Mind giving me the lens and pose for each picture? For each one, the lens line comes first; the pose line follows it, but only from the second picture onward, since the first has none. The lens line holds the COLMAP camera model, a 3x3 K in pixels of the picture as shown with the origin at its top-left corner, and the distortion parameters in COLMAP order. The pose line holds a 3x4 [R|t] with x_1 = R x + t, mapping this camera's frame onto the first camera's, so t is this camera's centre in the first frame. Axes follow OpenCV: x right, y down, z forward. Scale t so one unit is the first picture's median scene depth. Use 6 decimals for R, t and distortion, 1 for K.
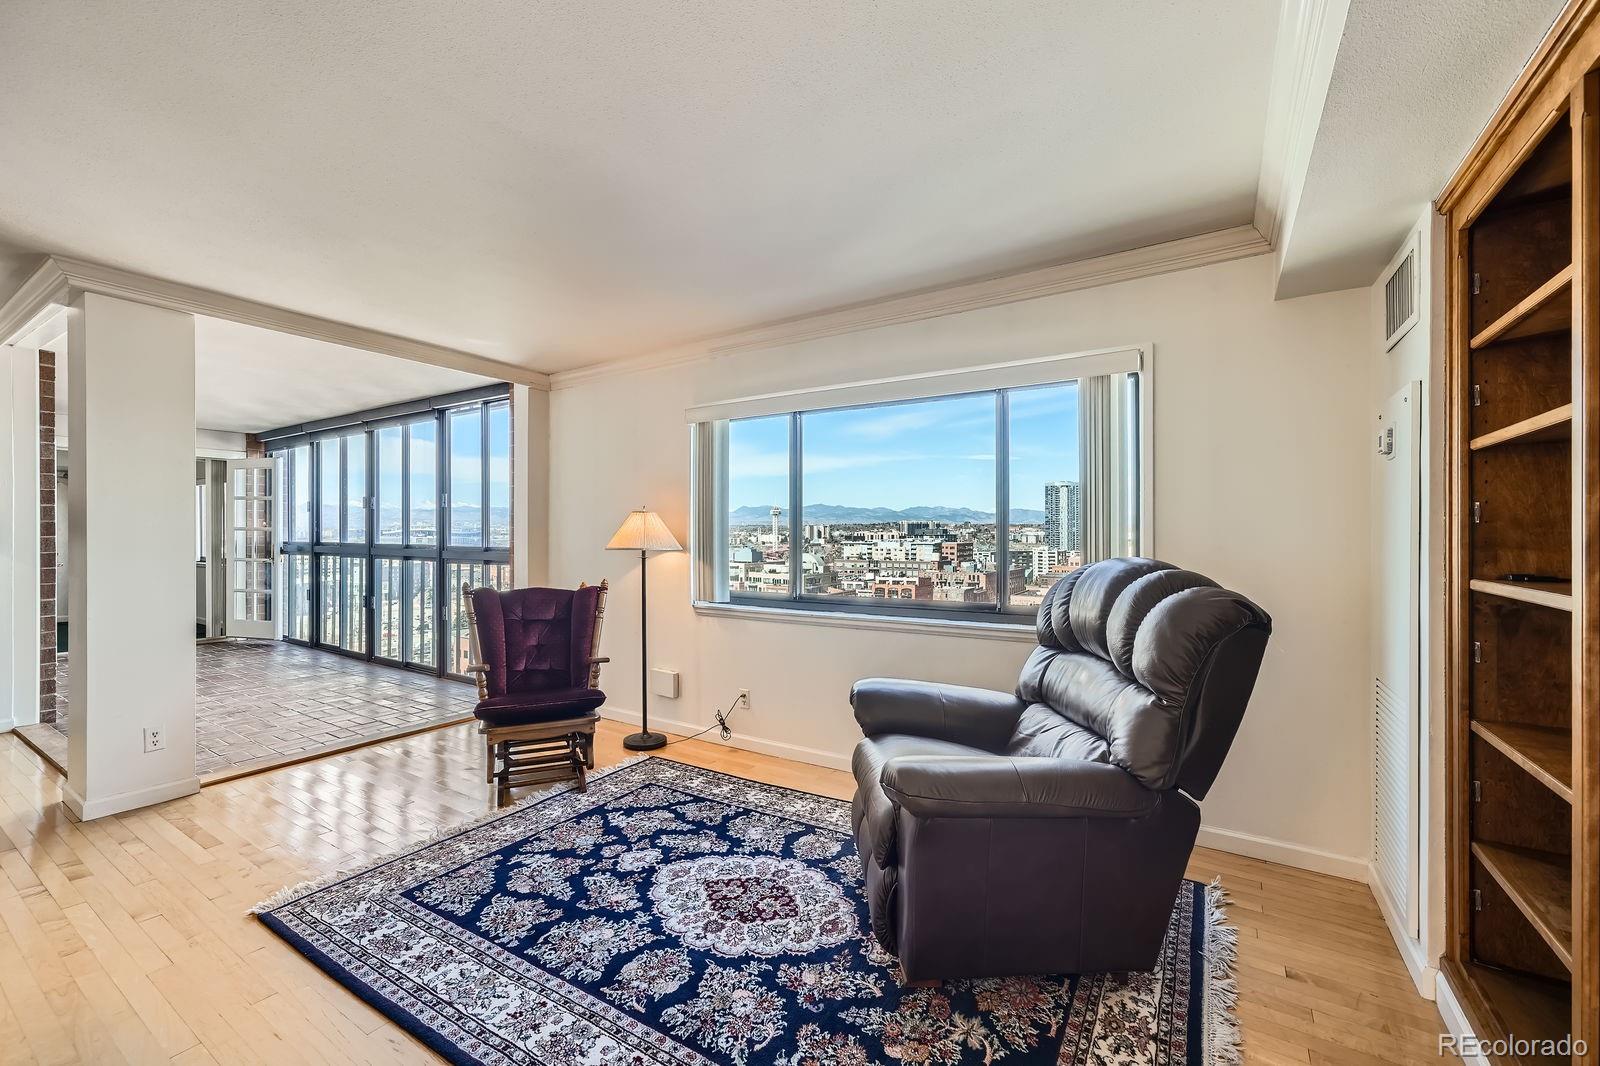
lens RADIAL K [[654.7, 0, 792.0], [0, 654.7, 531.9], [0, 0, 1]] dist [-0.002329, 0.003624]
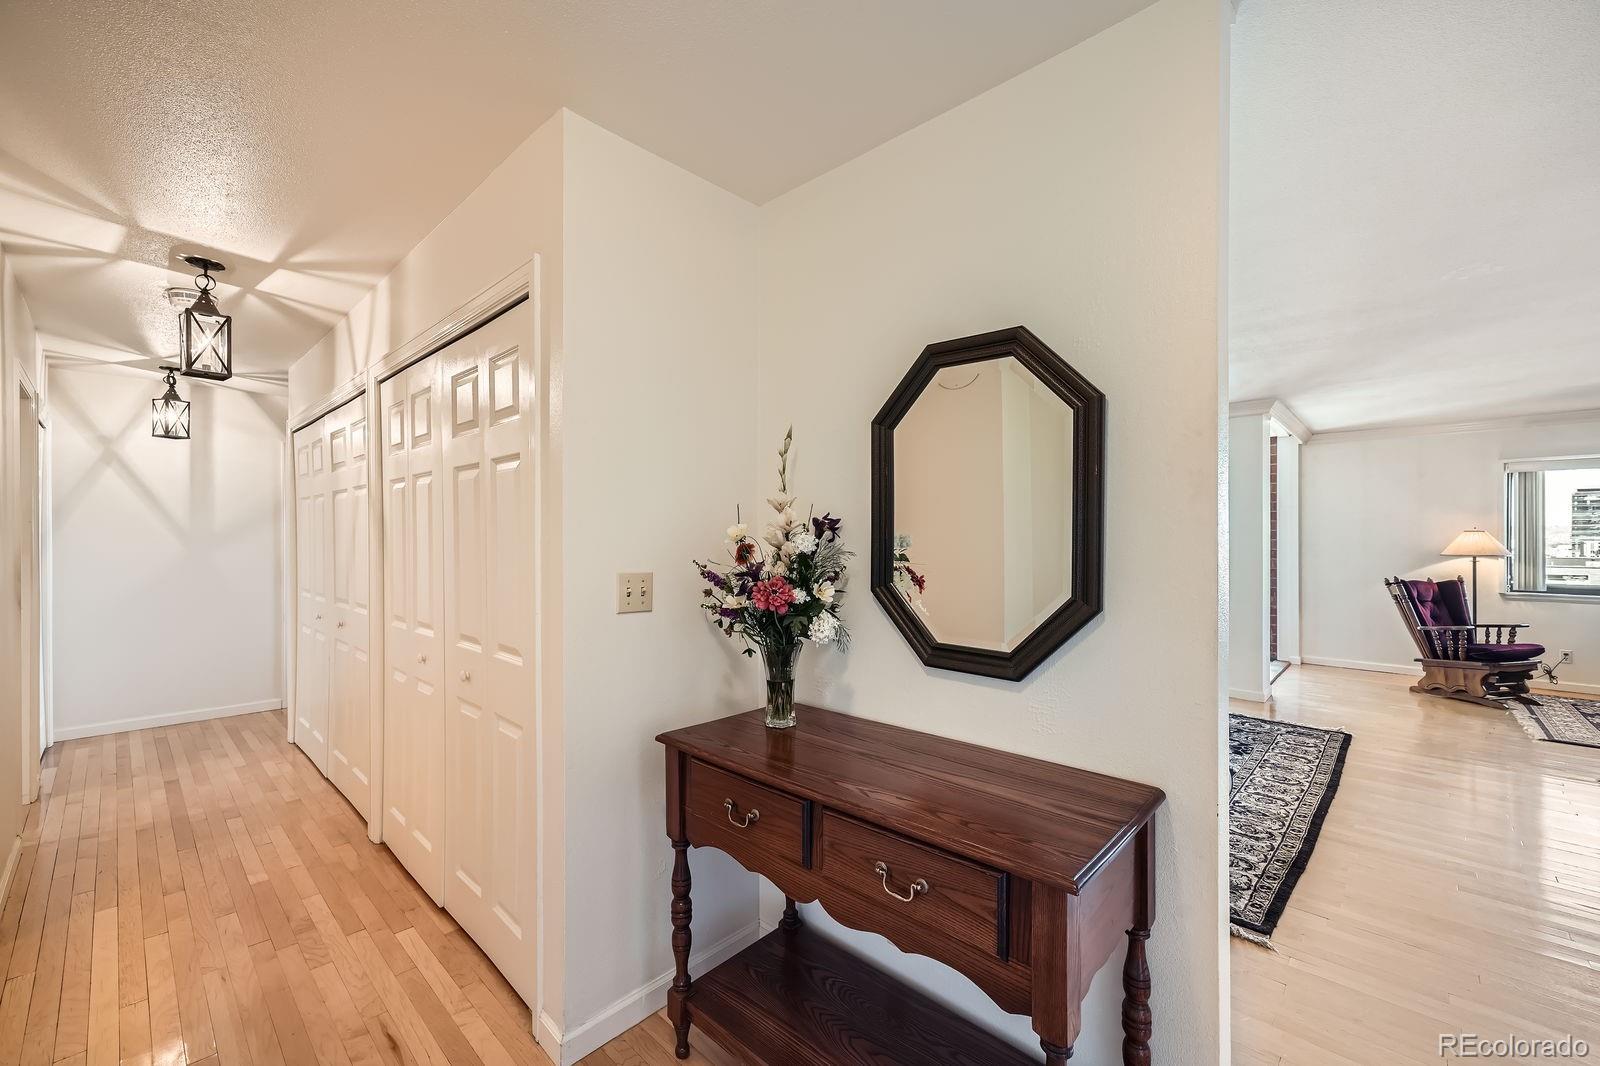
lens RADIAL K [[654.7, 0, 809.8], [0, 654.7, 532.2], [0, 0, 1]] dist [-0.002329, 0.003624]
pose [[0.985330, 0.001302, -0.170654, -2.348885], [-0.001983, 0.999991, -0.003819, -0.030531], [0.170647, 0.004101, 0.985324, -1.182062]]
